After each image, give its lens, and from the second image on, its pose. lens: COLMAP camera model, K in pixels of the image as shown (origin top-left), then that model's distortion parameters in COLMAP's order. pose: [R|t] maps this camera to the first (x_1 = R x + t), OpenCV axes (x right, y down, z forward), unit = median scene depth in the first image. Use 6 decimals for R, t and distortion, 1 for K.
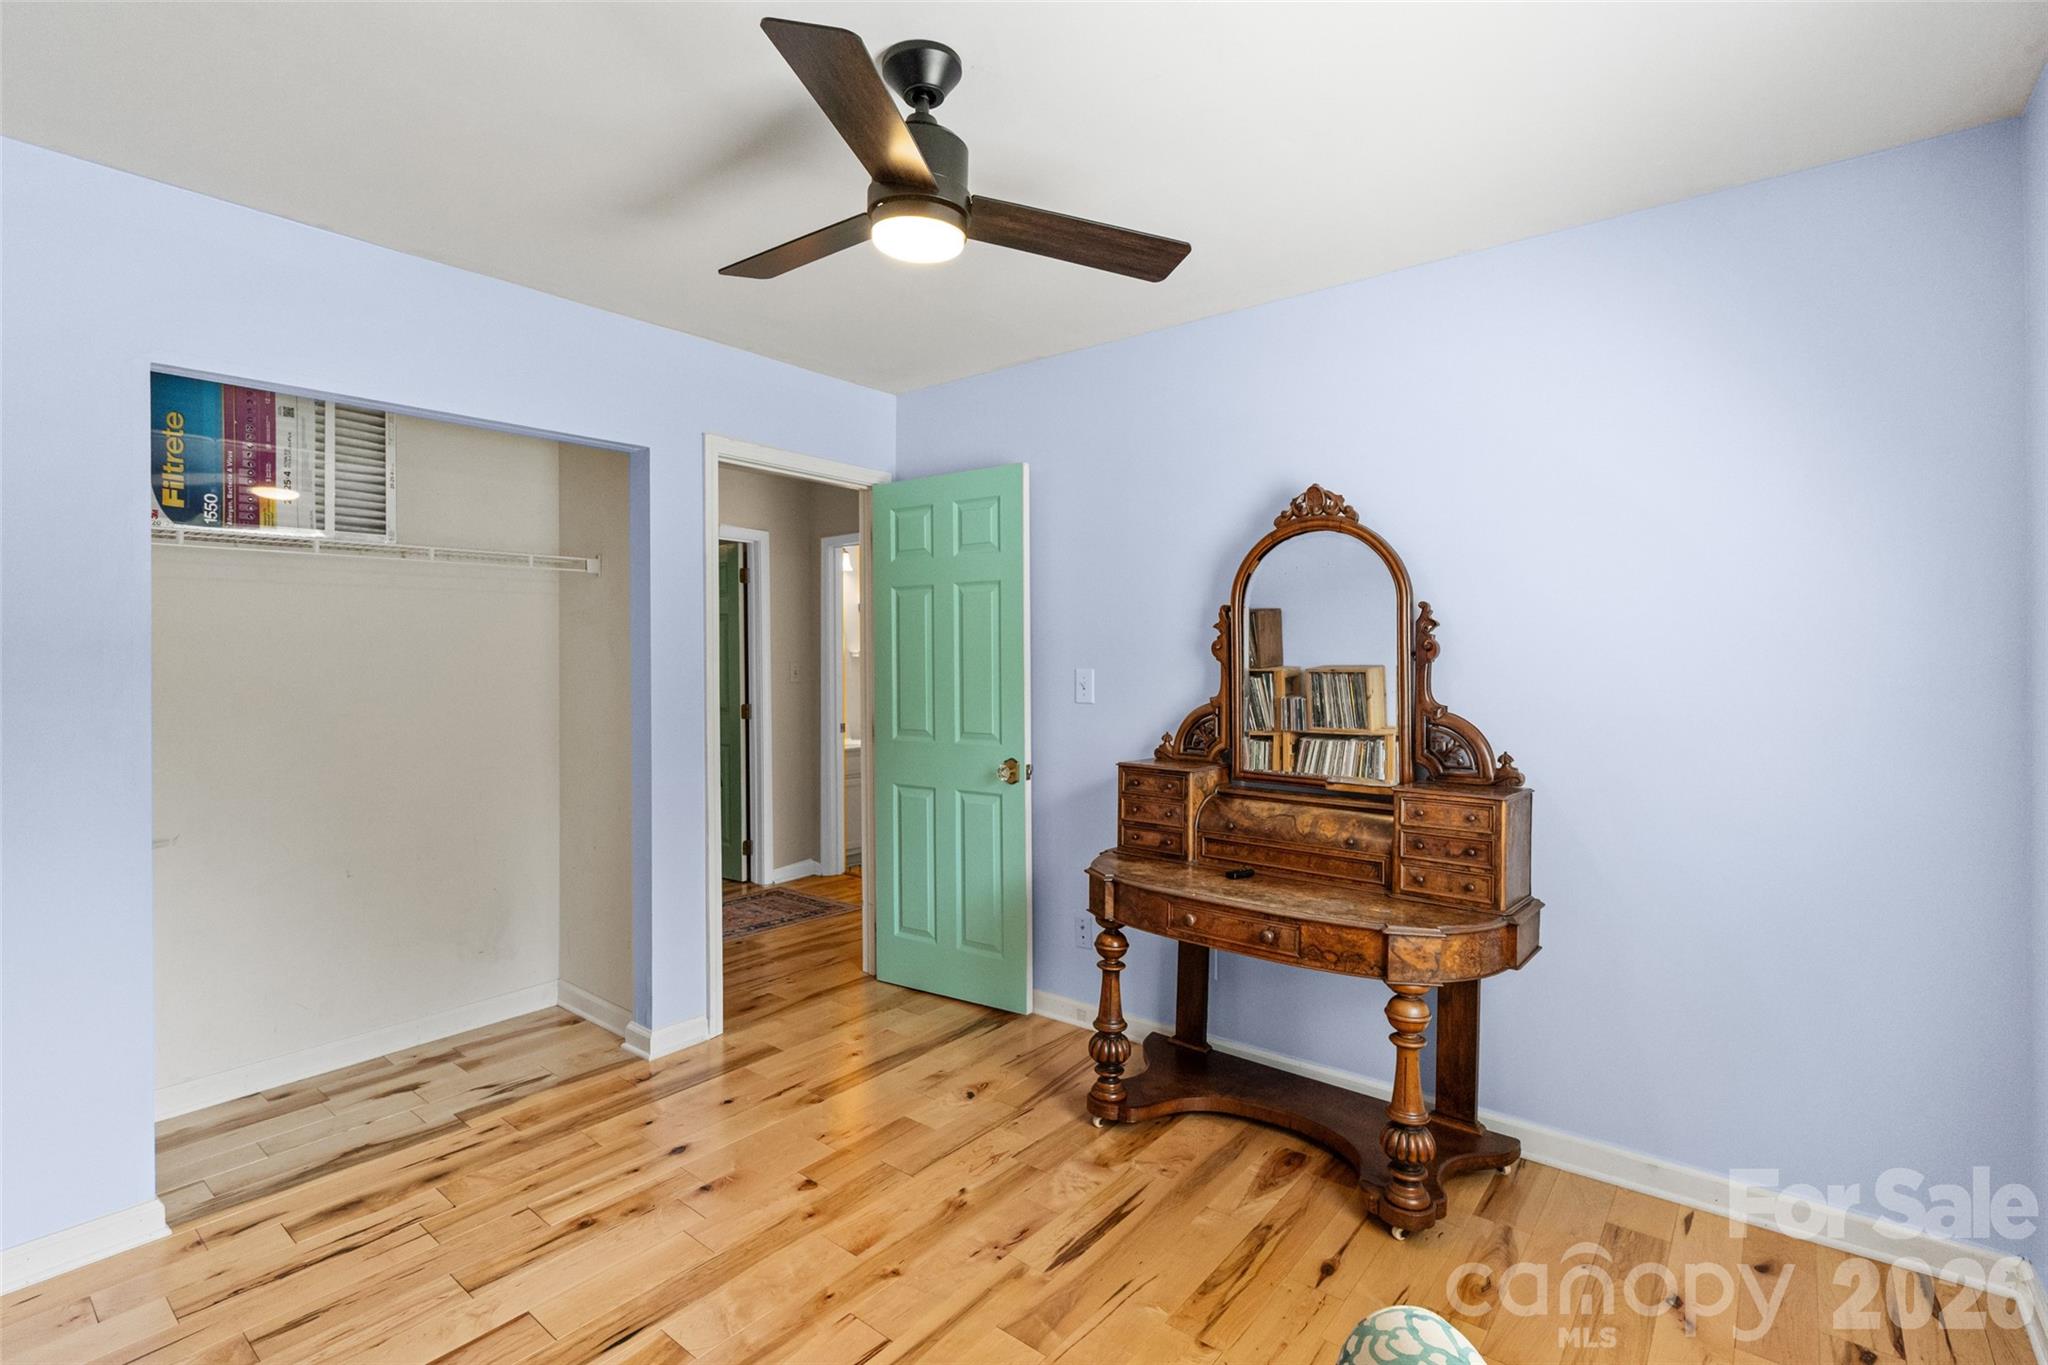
lens RADIAL K [[971.7, 0, 1022.5], [0, 971.7, 635.2], [0, 0, 1]] dist [-0.008028, 0.000174]
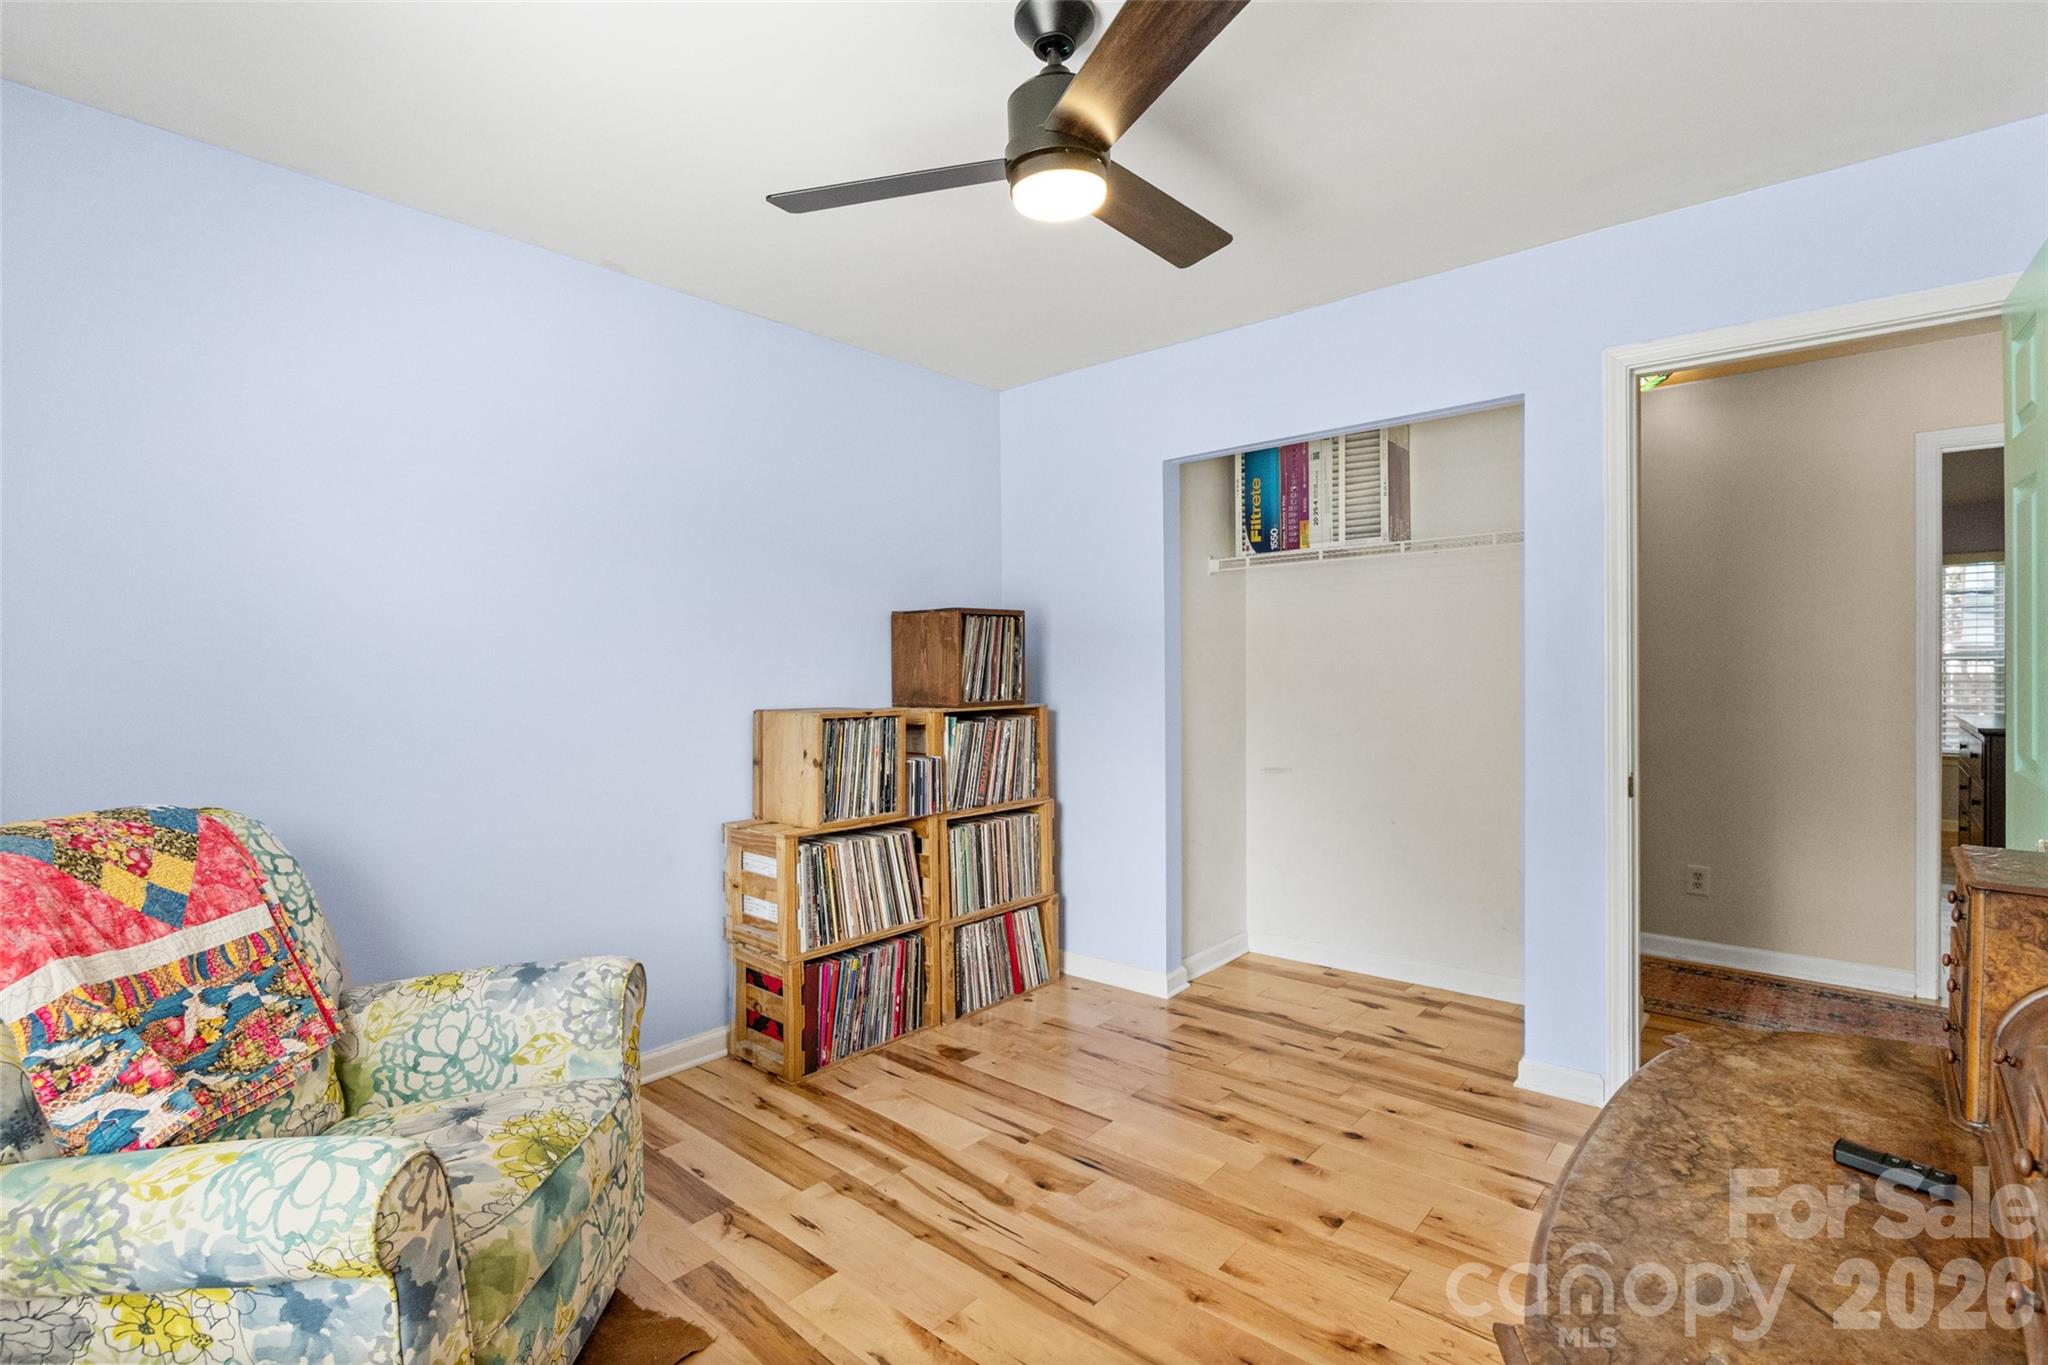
lens RADIAL K [[958.3, 0, 1018.2], [0, 958.3, 673.0], [0, 0, 1]] dist [-0.001494, 0.000250]
pose [[-0.051218, 0.010273, -0.998635, 0.560987], [0.028871, 0.999544, 0.008802, 0.041037], [0.998270, -0.028381, -0.051492, 0.651495]]
